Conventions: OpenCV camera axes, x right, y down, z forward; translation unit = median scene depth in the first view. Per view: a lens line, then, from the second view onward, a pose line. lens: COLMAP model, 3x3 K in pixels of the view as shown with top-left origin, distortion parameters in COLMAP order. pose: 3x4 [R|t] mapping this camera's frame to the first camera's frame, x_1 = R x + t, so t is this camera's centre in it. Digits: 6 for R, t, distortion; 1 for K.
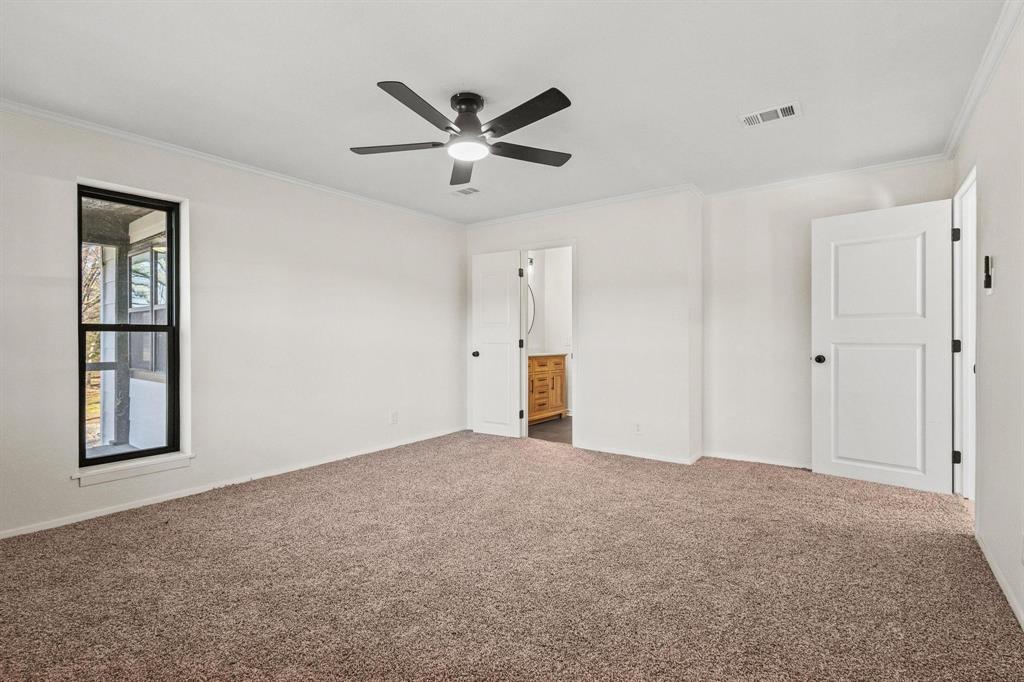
lens RADIAL K [[466.9, 0, 501.5], [0, 466.9, 339.6], [0, 0, 1]] dist [0.000776, -0.000481]
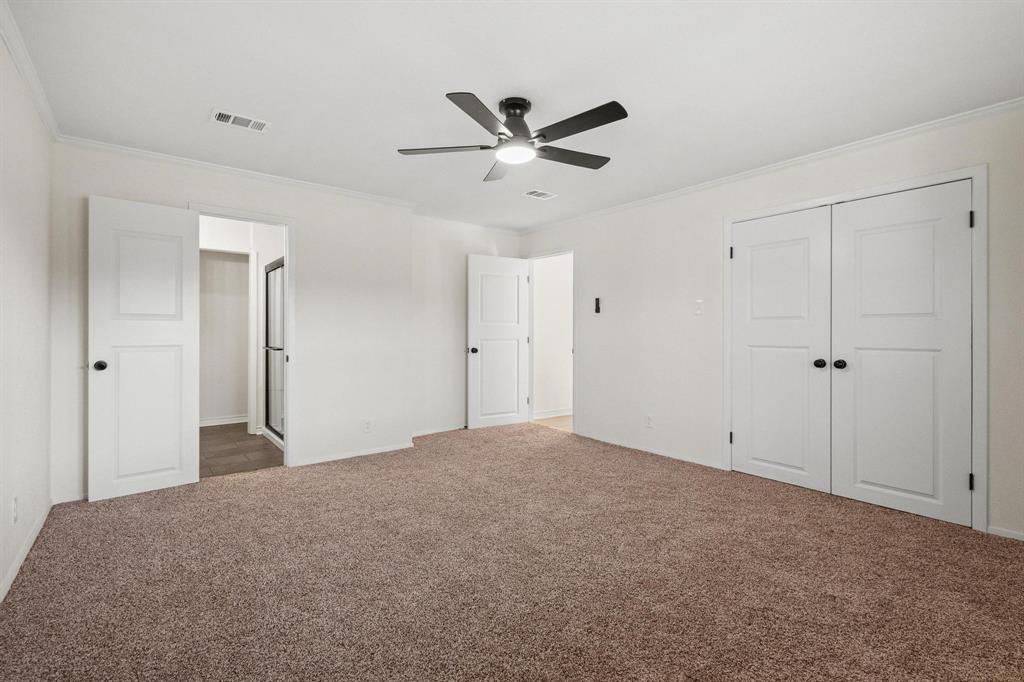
lens RADIAL K [[466.9, 0, 501.5], [0, 466.9, 339.6], [0, 0, 1]] dist [0.000776, -0.000481]
pose [[0.253316, -0.003742, 0.967376, -0.728627], [0.013002, 0.999915, 0.000463, 0.008762], [-0.967296, 0.012461, 0.253343, 0.557227]]
